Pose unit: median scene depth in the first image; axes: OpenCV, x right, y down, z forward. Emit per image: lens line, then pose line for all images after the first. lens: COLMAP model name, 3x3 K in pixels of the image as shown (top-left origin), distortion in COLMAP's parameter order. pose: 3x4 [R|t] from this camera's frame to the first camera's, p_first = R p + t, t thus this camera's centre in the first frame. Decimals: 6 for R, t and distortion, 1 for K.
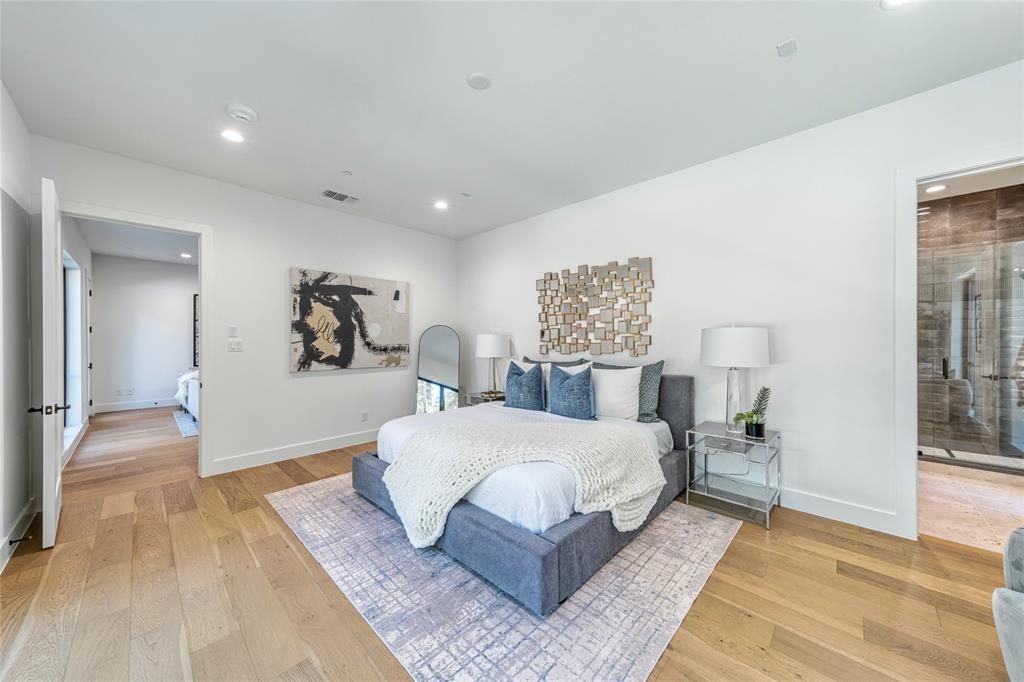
lens RADIAL K [[355.0, 0, 533.7], [0, 355.0, 336.9], [0, 0, 1]] dist [0.005923, 0.000005]
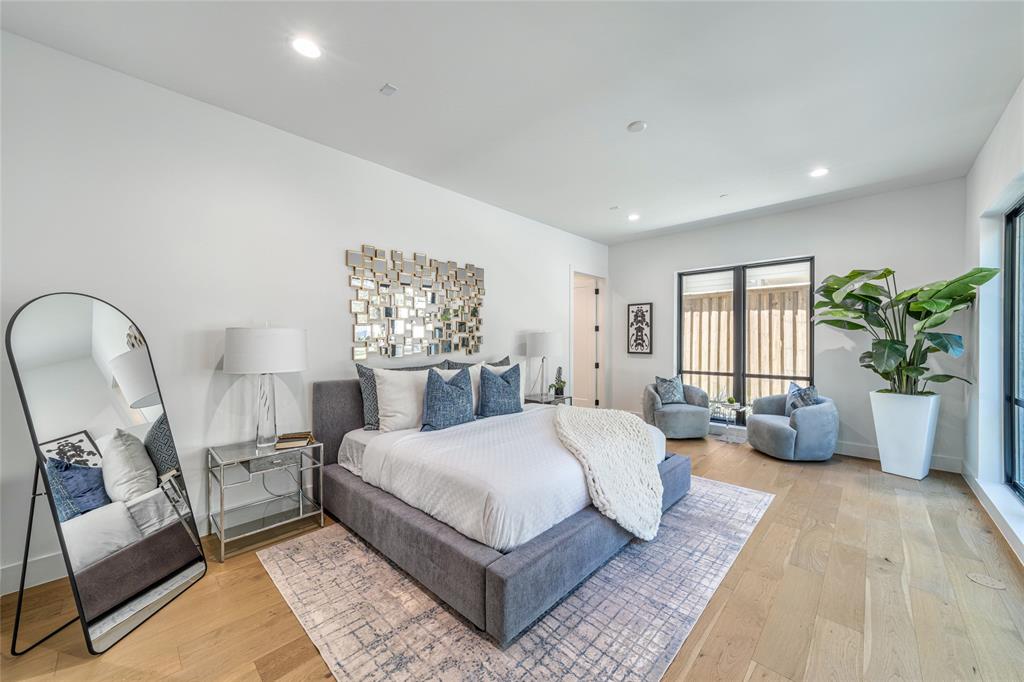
lens RADIAL K [[384.4, 0, 512.0], [0, 384.4, 341.0], [0, 0, 1]] dist [0.000768, 0.000017]
pose [[0.019250, 0.001568, 0.999813, -1.285090], [-0.003409, 0.999993, -0.001503, 0.018470], [-0.999809, -0.003379, 0.019255, 1.225917]]
